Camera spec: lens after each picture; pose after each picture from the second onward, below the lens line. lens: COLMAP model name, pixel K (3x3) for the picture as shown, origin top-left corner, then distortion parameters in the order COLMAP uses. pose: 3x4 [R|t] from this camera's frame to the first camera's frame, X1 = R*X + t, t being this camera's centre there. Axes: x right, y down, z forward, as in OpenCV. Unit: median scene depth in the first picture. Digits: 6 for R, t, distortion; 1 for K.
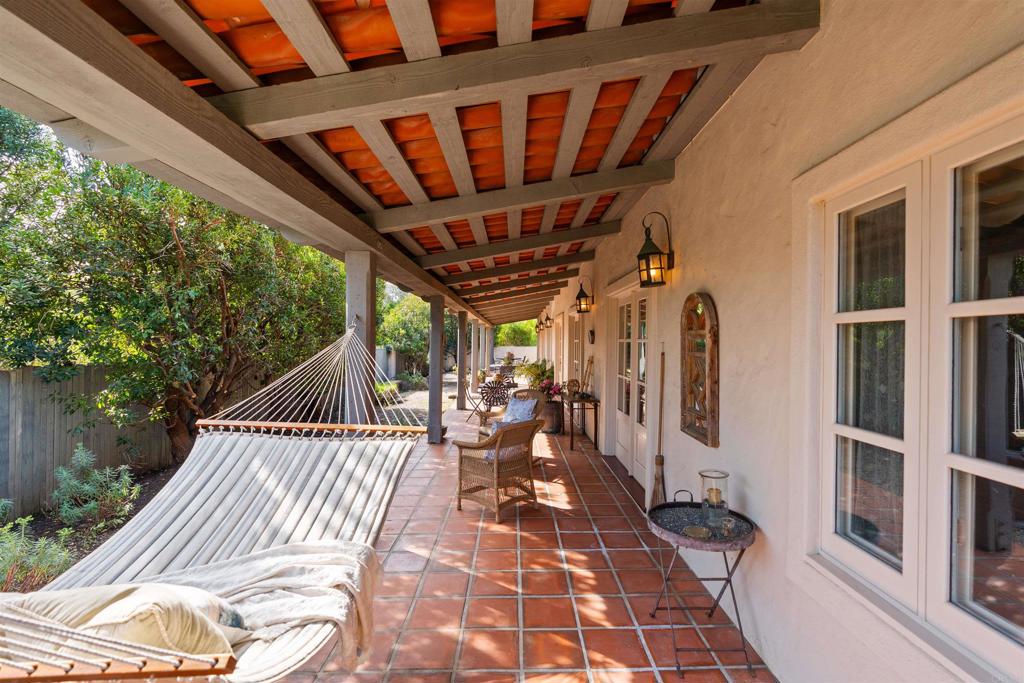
lens RADIAL K [[464.2, 0, 517.9], [0, 464.2, 341.2], [0, 0, 1]] dist [-0.007753, 0.002261]
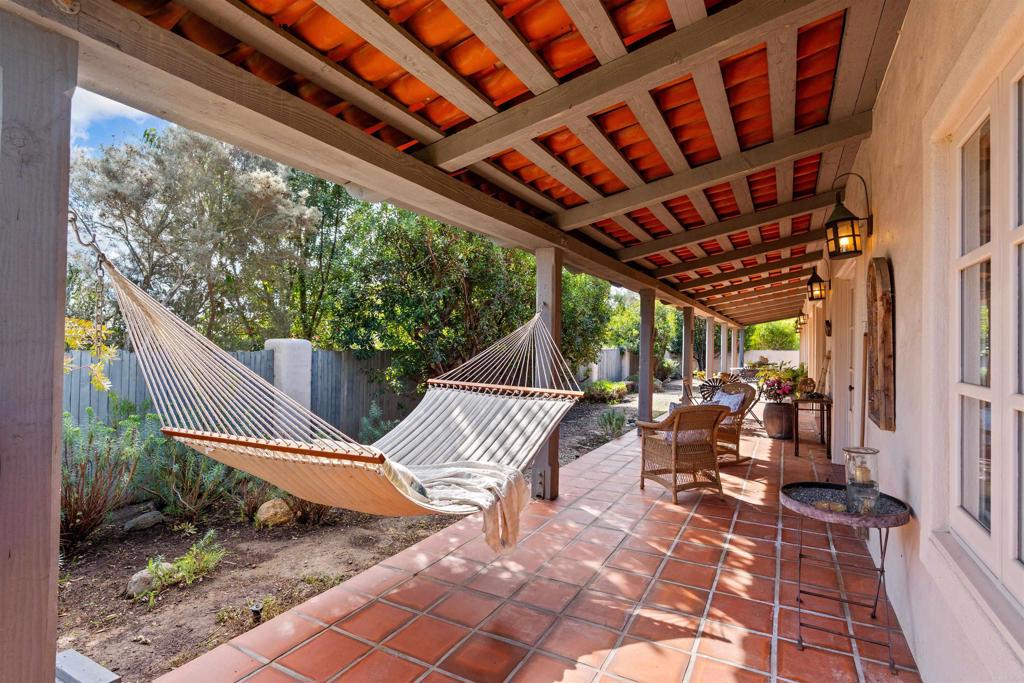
lens RADIAL K [[487.2, 0, 519.6], [0, 487.2, 338.5], [0, 0, 1]] dist [-0.004693, 0.002648]
pose [[0.873954, -0.003503, -0.485996, 0.204285], [-0.004778, 0.999864, -0.015800, 0.056552], [0.485985, 0.016131, 0.873818, -0.115205]]
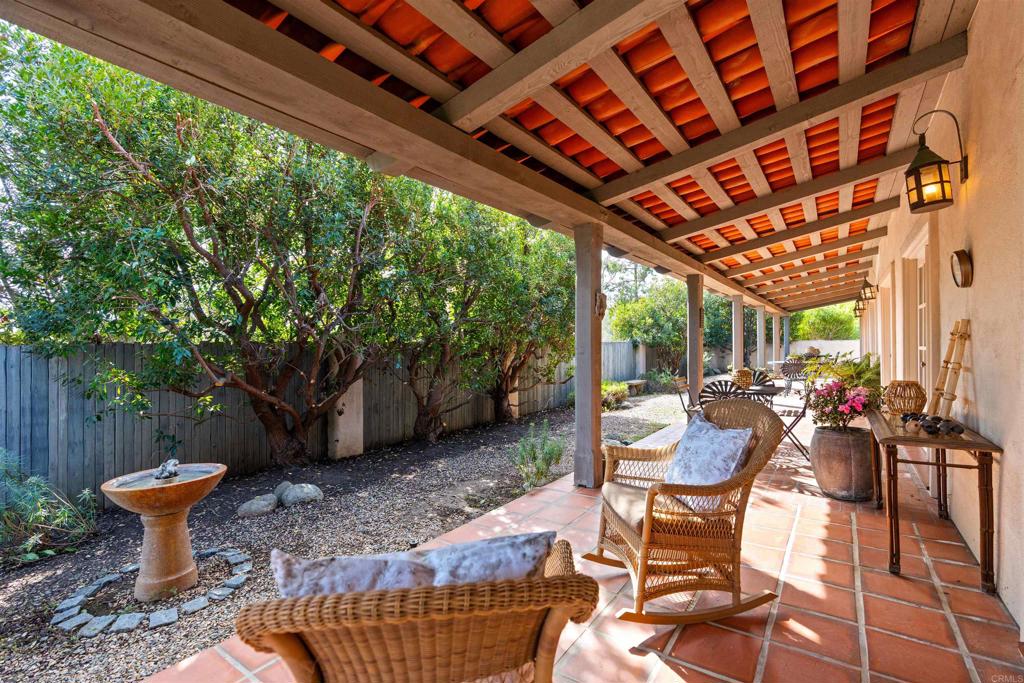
lens RADIAL K [[464.2, 0, 511.2], [0, 464.2, 341.1], [0, 0, 1]] dist [-0.007753, 0.002261]
pose [[0.811928, -0.018411, -0.583467, 0.166631], [0.016606, 0.999826, -0.008440, 0.097414], [0.583521, -0.002836, 0.812093, 1.019697]]
